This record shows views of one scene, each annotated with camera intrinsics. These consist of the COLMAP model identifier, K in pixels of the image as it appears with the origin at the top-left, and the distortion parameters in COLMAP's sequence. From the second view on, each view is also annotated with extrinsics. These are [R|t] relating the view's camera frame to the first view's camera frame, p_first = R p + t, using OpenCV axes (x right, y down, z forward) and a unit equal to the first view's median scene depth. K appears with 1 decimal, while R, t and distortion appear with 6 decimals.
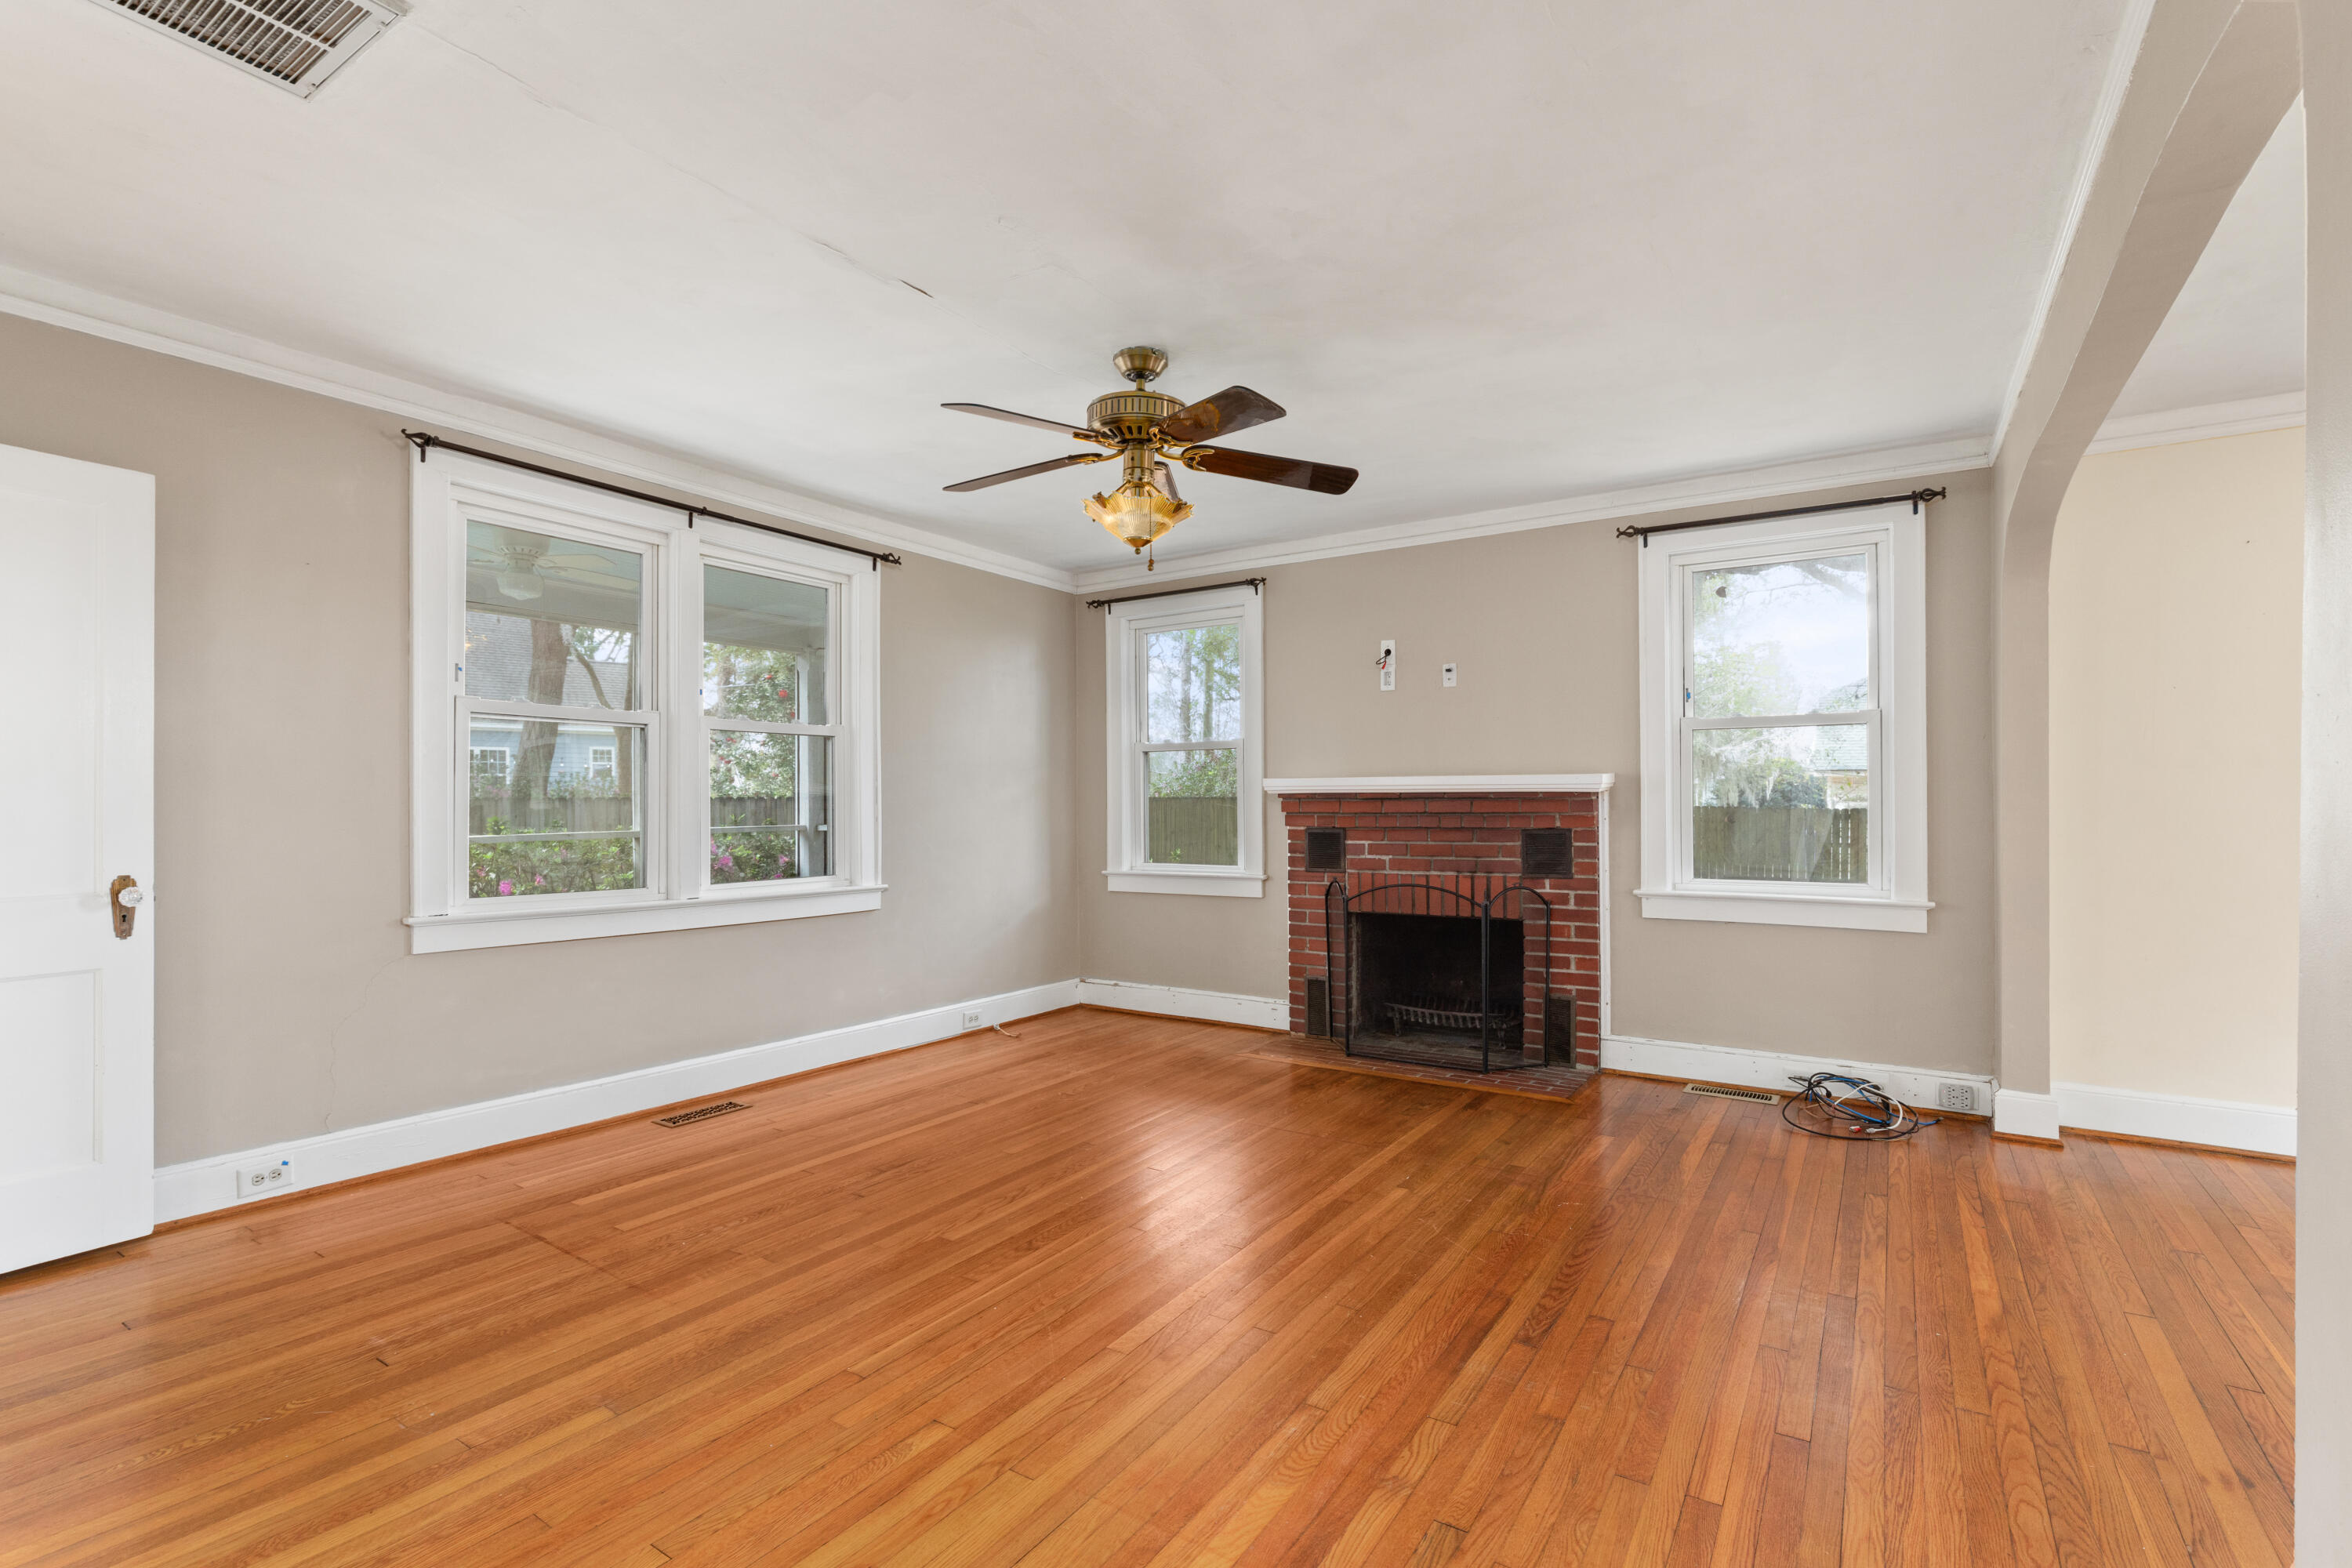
lens RADIAL K [[1057.6, 0, 1162.2], [0, 1057.6, 799.5], [0, 0, 1]] dist [-0.001805, -0.000053]
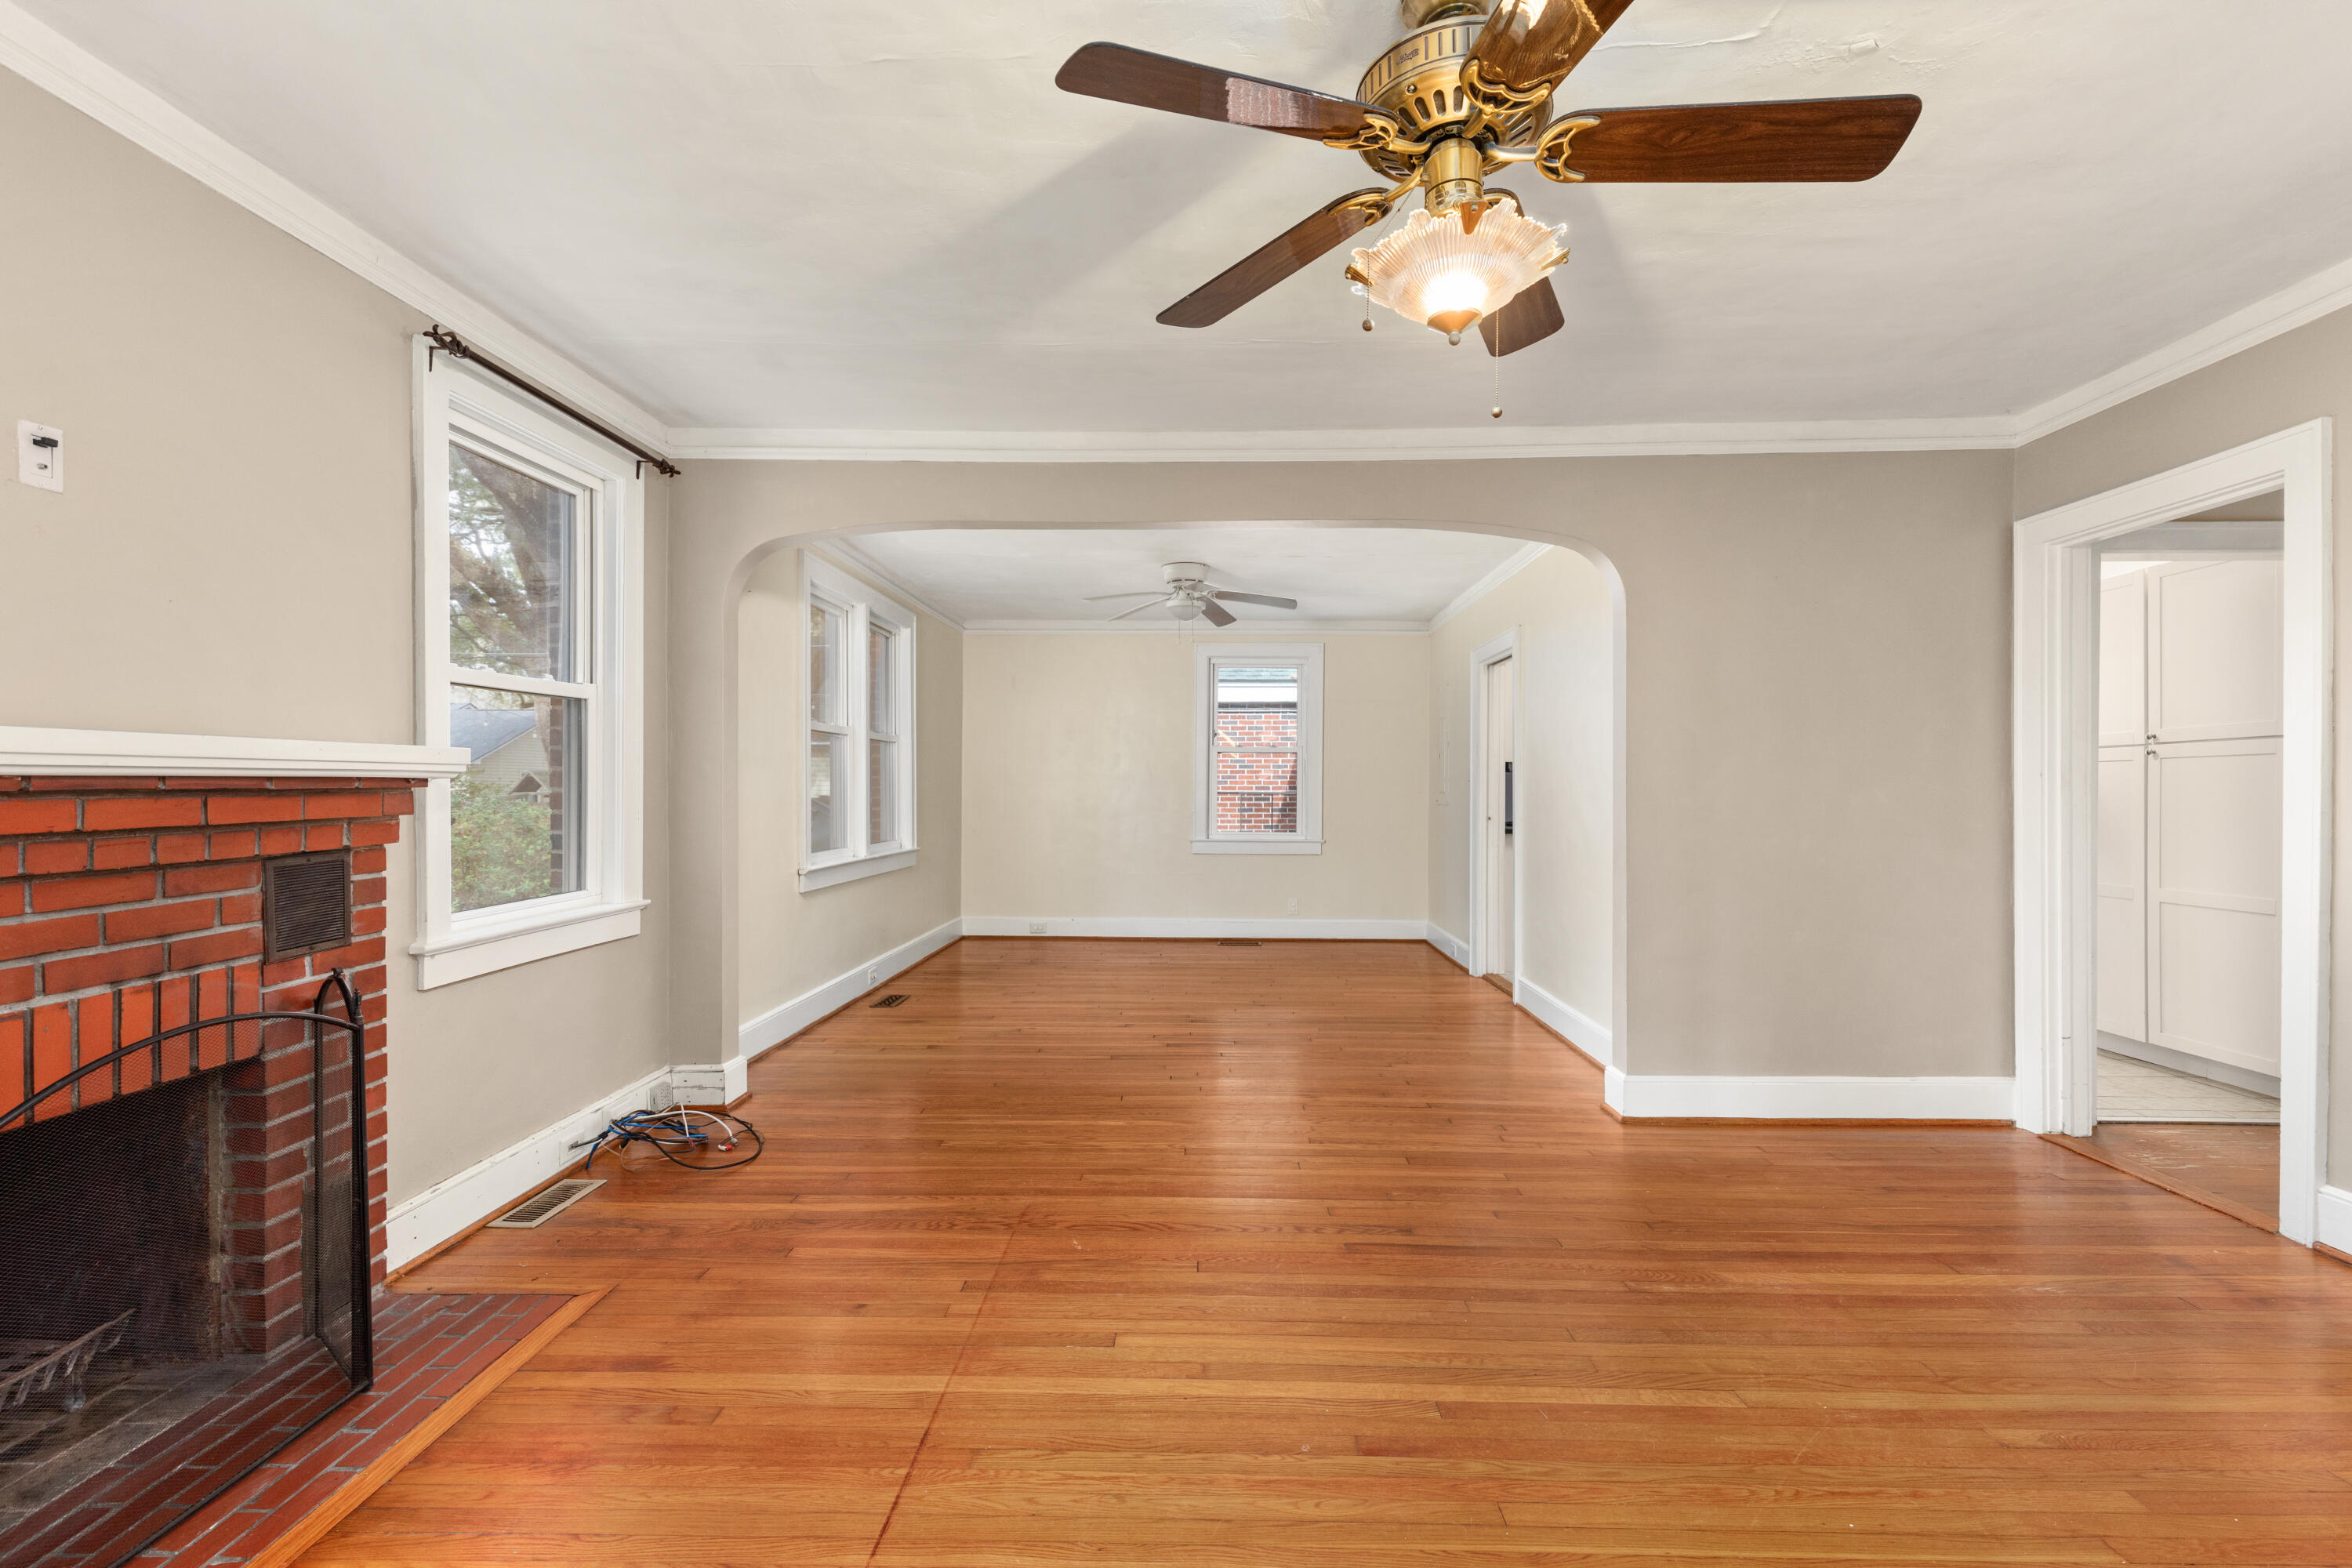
lens RADIAL K [[1064.7, 0, 1172.0], [0, 1064.7, 790.0], [0, 0, 1]] dist [0.002704, -0.000391]
pose [[-0.538691, -0.000189, 0.842504, -0.278440], [0.004888, 0.999982, 0.003350, -0.001063], [-0.842489, 0.005923, -0.538680, 0.963977]]
